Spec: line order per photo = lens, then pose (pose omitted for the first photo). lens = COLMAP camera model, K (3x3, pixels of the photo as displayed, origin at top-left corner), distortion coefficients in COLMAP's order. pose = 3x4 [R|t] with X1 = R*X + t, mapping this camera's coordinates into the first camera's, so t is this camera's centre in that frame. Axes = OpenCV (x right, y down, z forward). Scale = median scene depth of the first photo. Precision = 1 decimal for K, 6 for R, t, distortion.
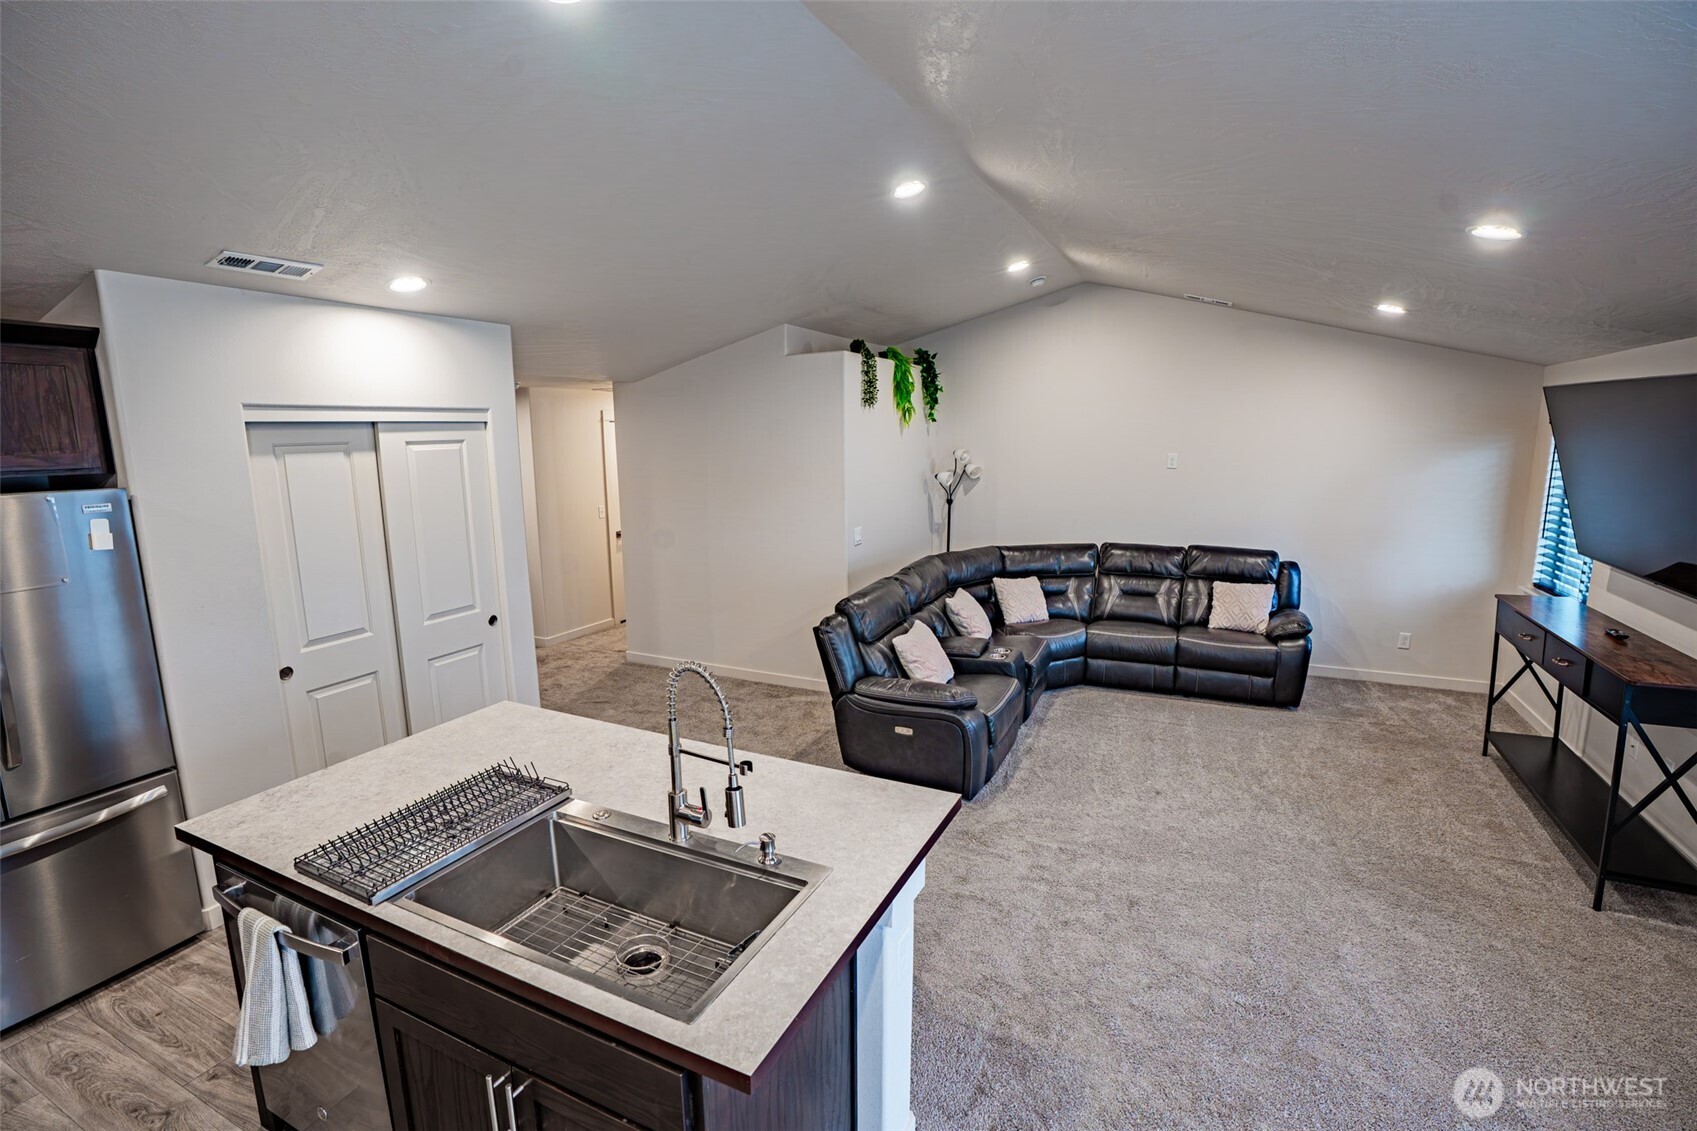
lens RADIAL K [[784.9, 0, 844.8], [0, 784.9, 567.1], [0, 0, 1]] dist [-0.068774, 0.026310]
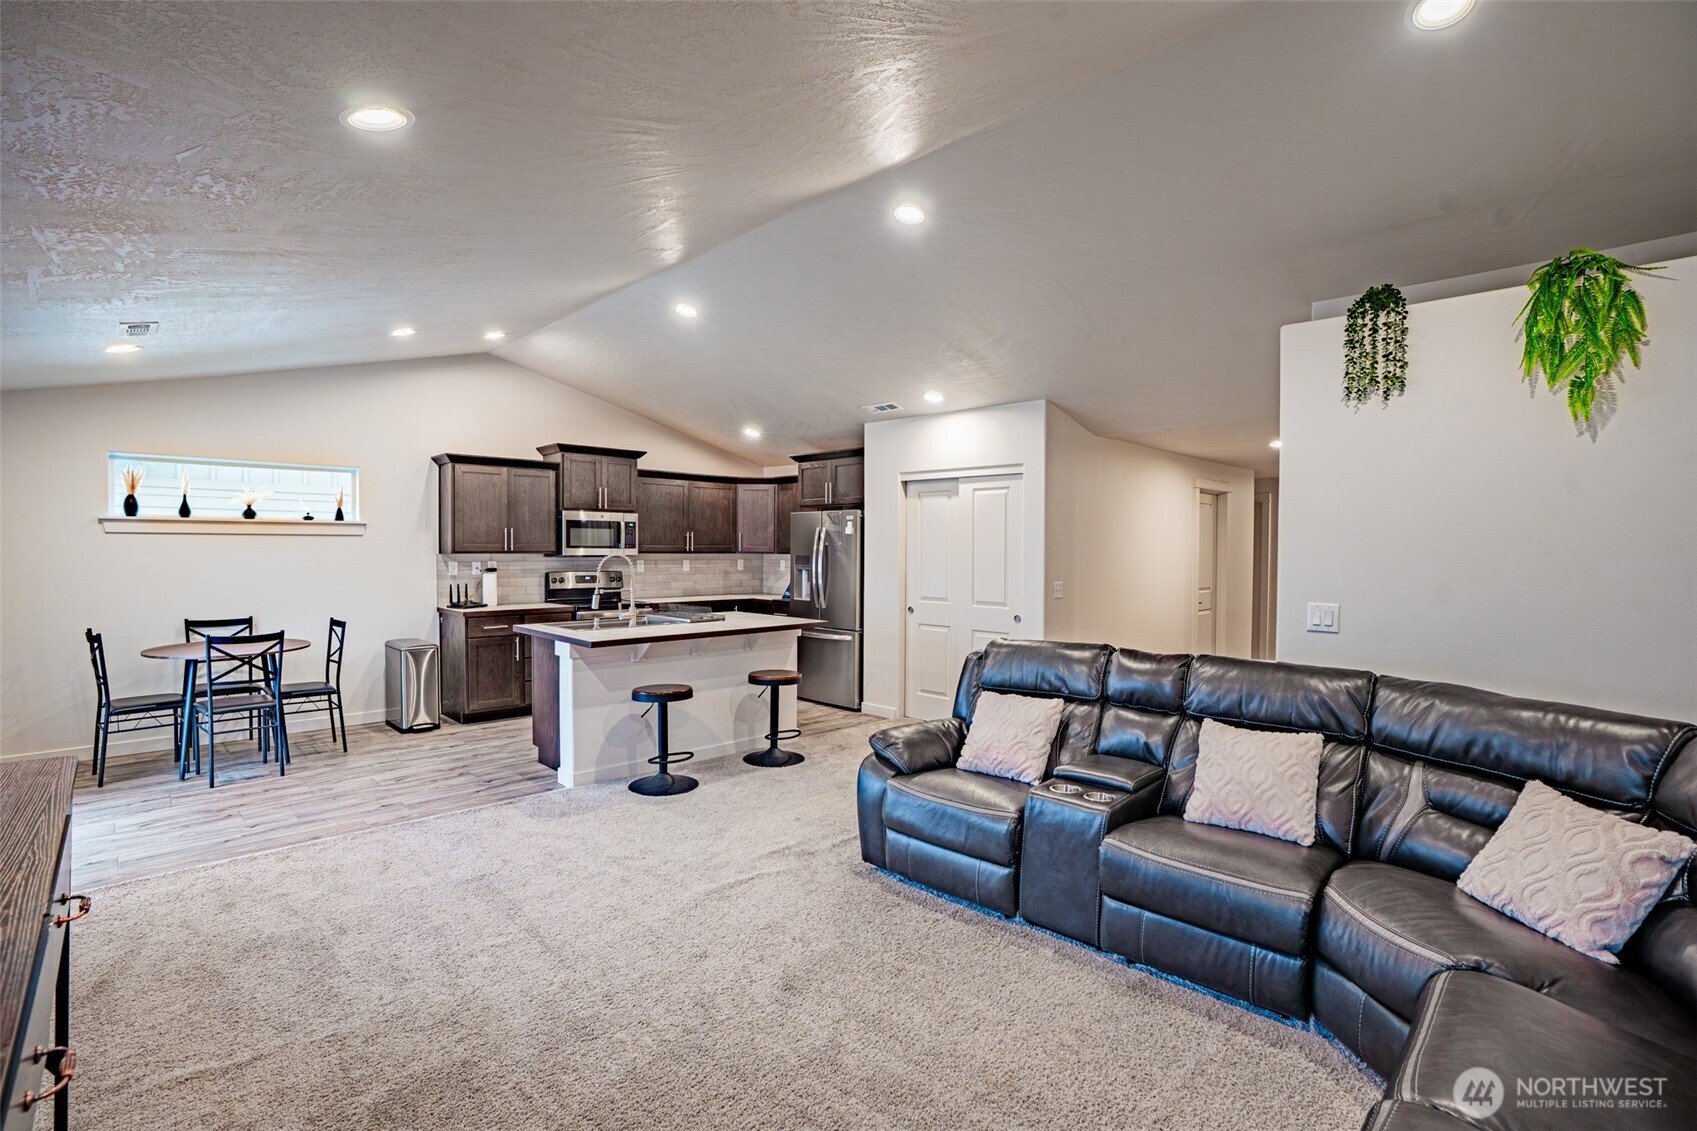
lens RADIAL K [[784.9, 0, 844.8], [0, 784.9, 567.1], [0, 0, 1]] dist [-0.068774, 0.026310]
pose [[-0.323027, 0.038878, -0.945591, 0.747030], [-0.160656, 0.982401, 0.095274, -0.081409], [0.932654, 0.182691, -0.311096, 0.904671]]
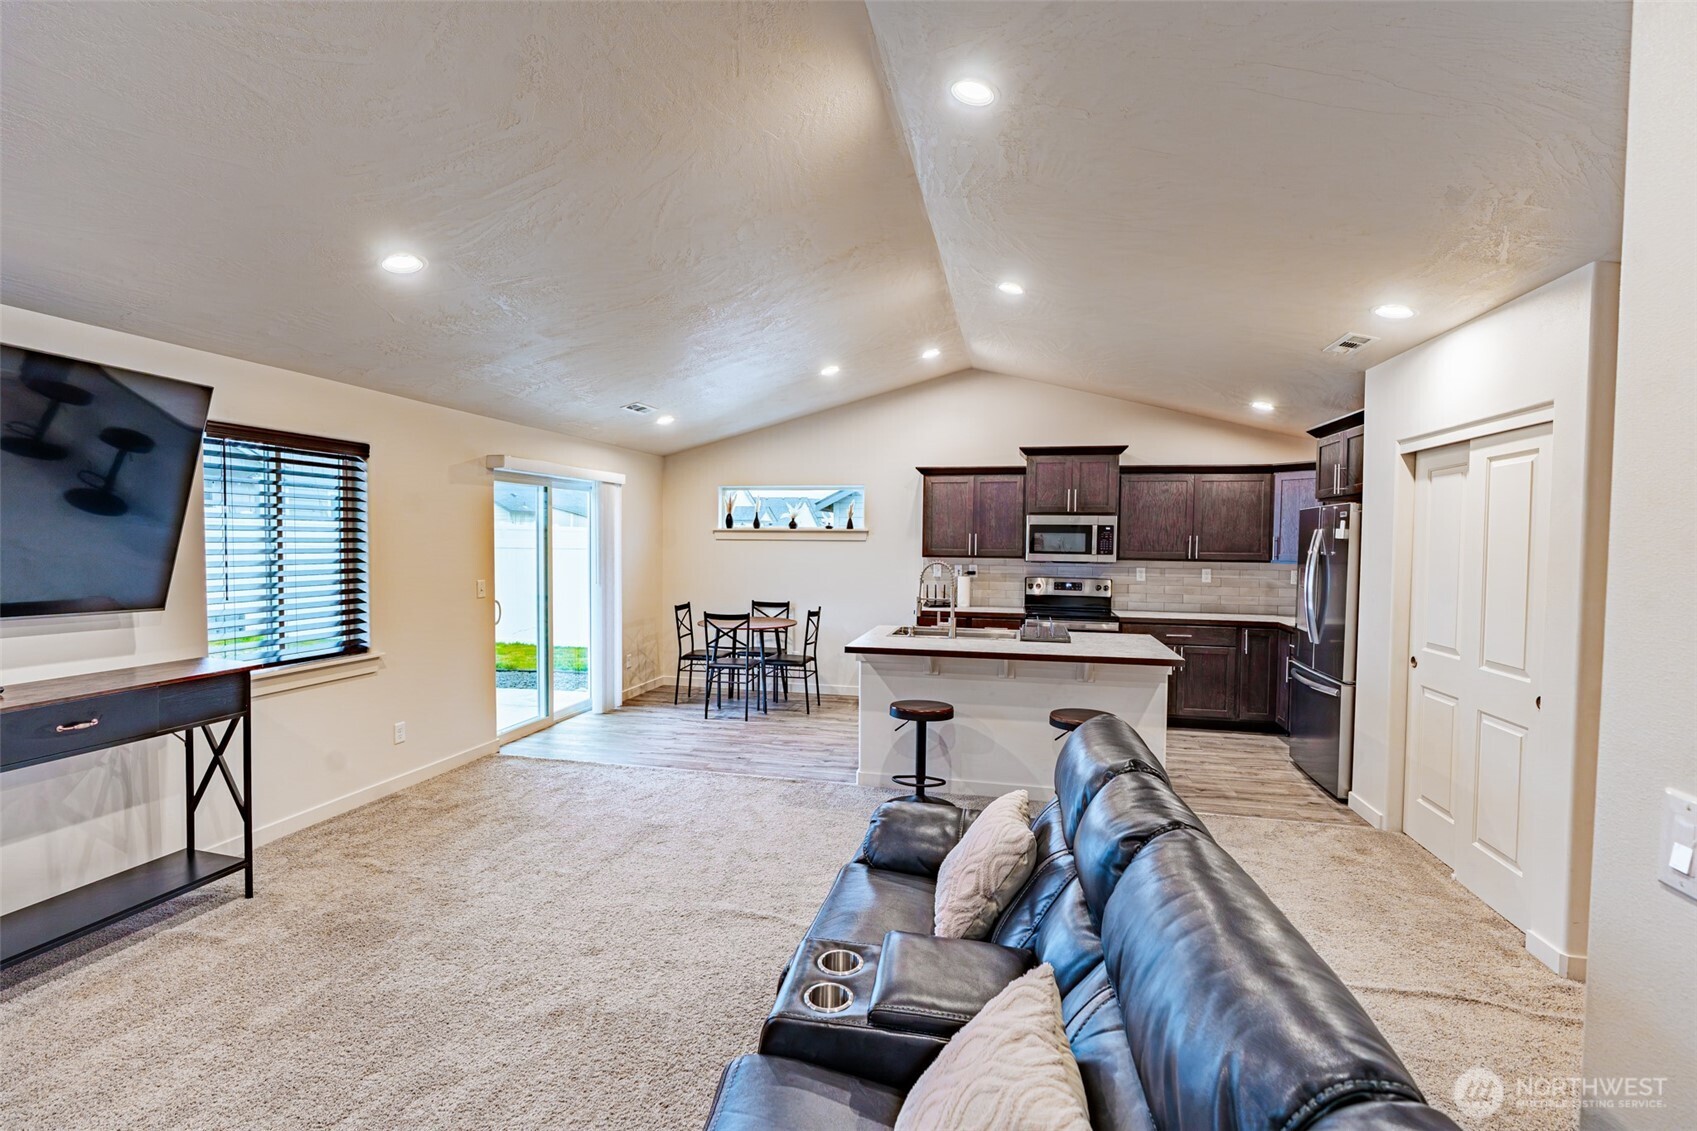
lens RADIAL K [[768.3, 0, 843.5], [0, 768.3, 568.1], [0, 0, 1]] dist [-0.013330, -0.000048]
pose [[-0.973194, 0.015742, -0.229446, 0.251794], [-0.032133, 0.978562, 0.203430, -0.136348], [0.227729, 0.205350, -0.951825, 1.191947]]
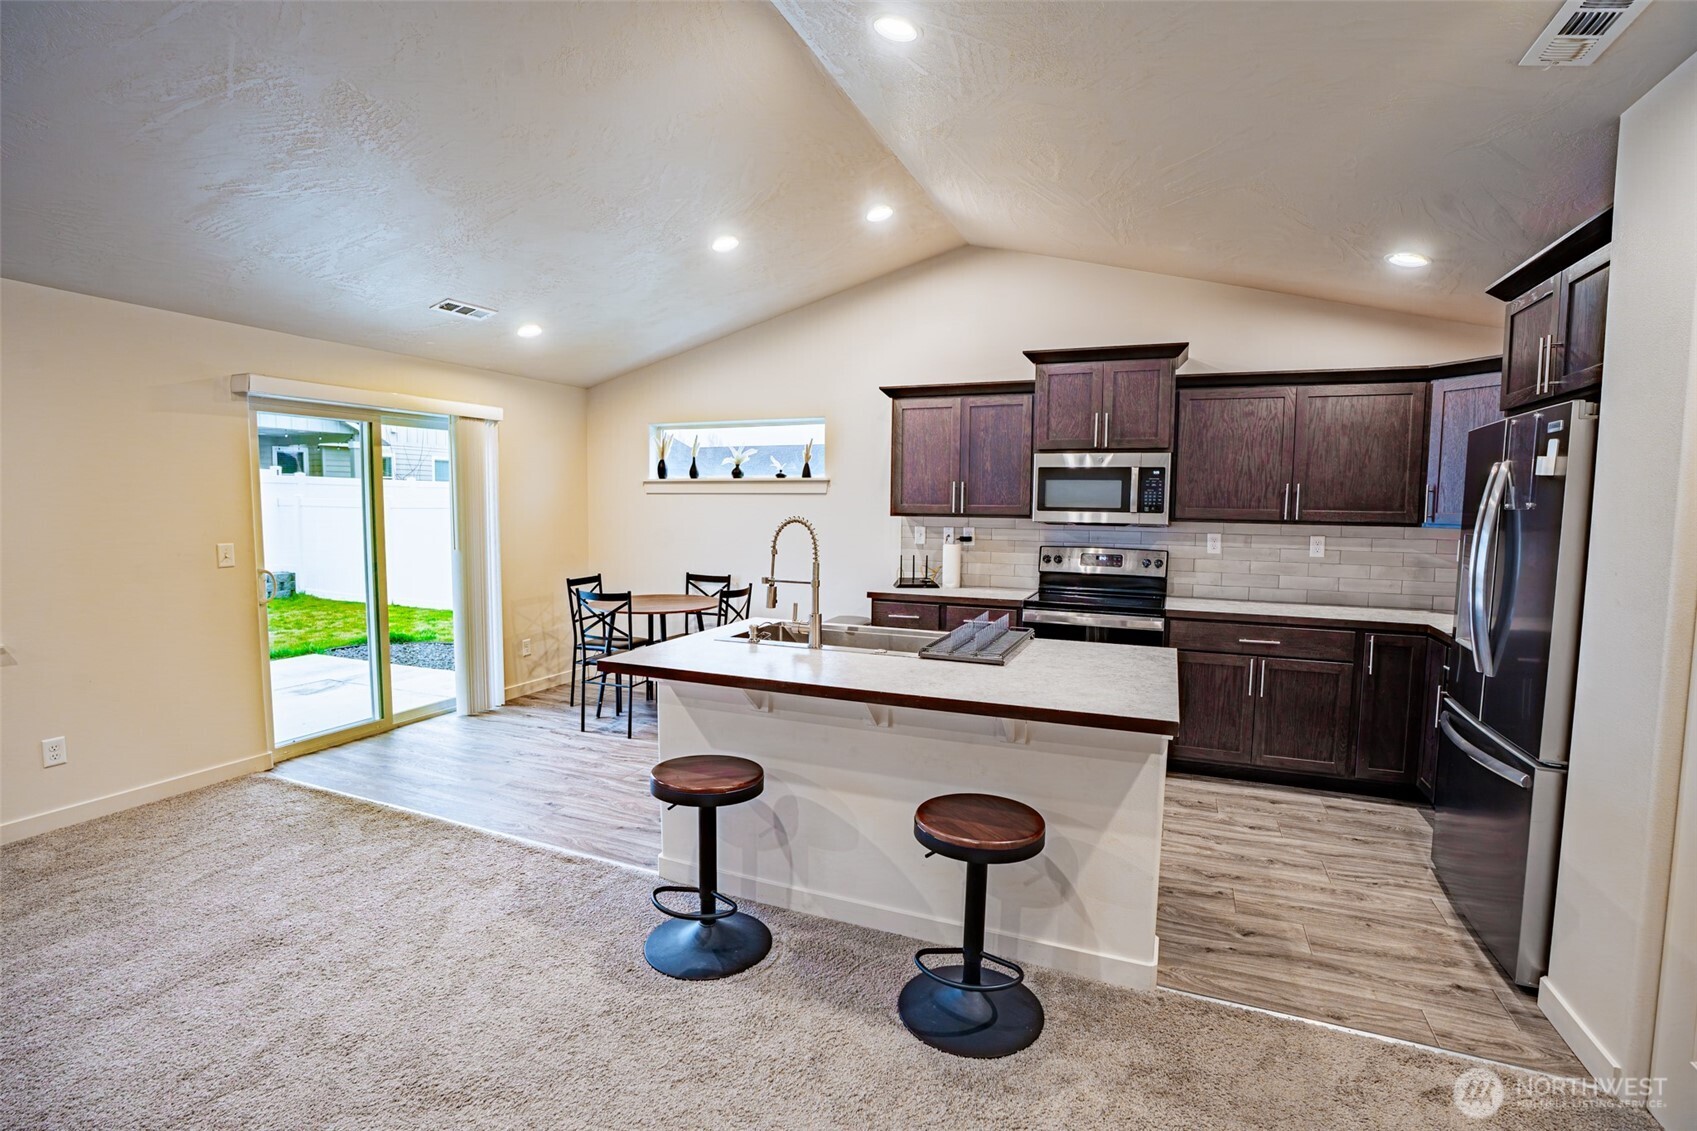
lens RADIAL K [[784.9, 0, 844.8], [0, 784.9, 567.1], [0, 0, 1]] dist [-0.068774, 0.026310]
pose [[-0.998163, 0.011013, -0.059579, -0.069782], [-0.004068, 0.968941, 0.247260, -0.065167], [0.060452, 0.247048, -0.967116, 0.893223]]
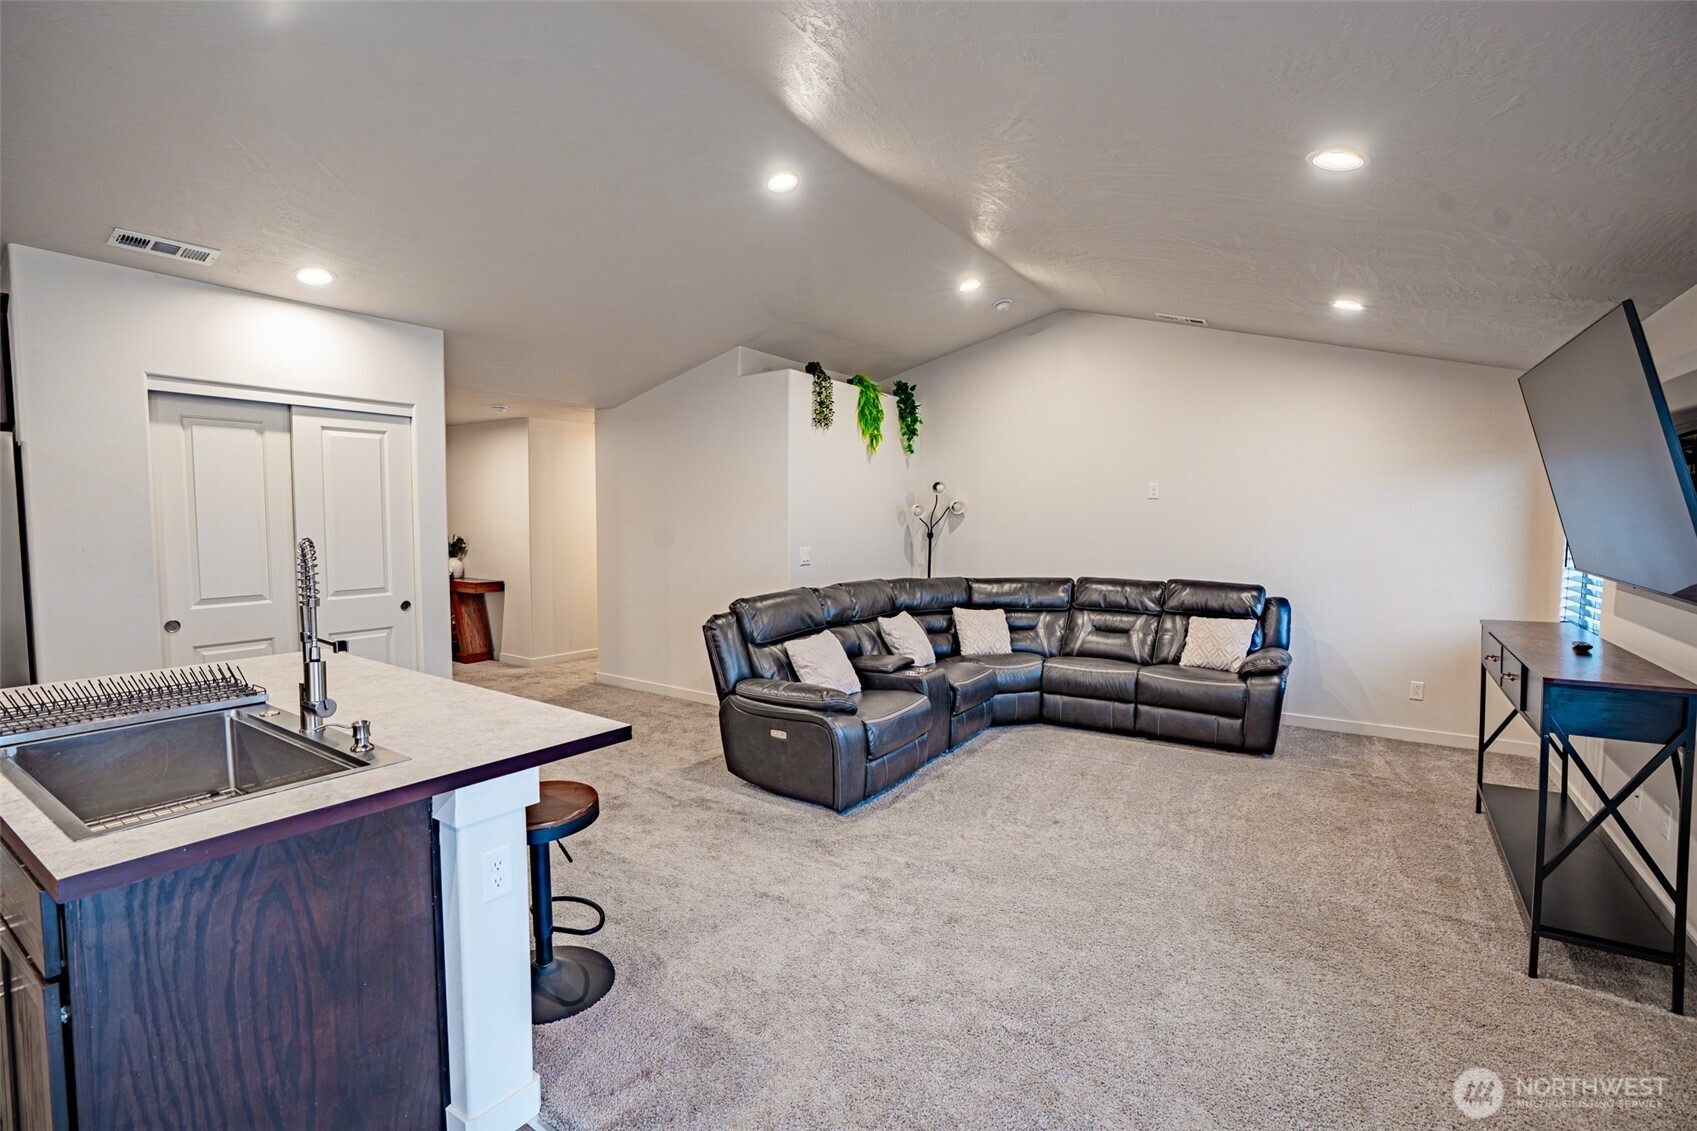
lens RADIAL K [[784.9, 0, 844.8], [0, 784.9, 567.1], [0, 0, 1]] dist [-0.068774, 0.026310]
pose [[0.990543, 0.027718, -0.134372, 0.215497], [-0.041715, 0.993858, -0.102495, 0.079028], [0.130705, 0.107131, 0.985616, 0.042499]]
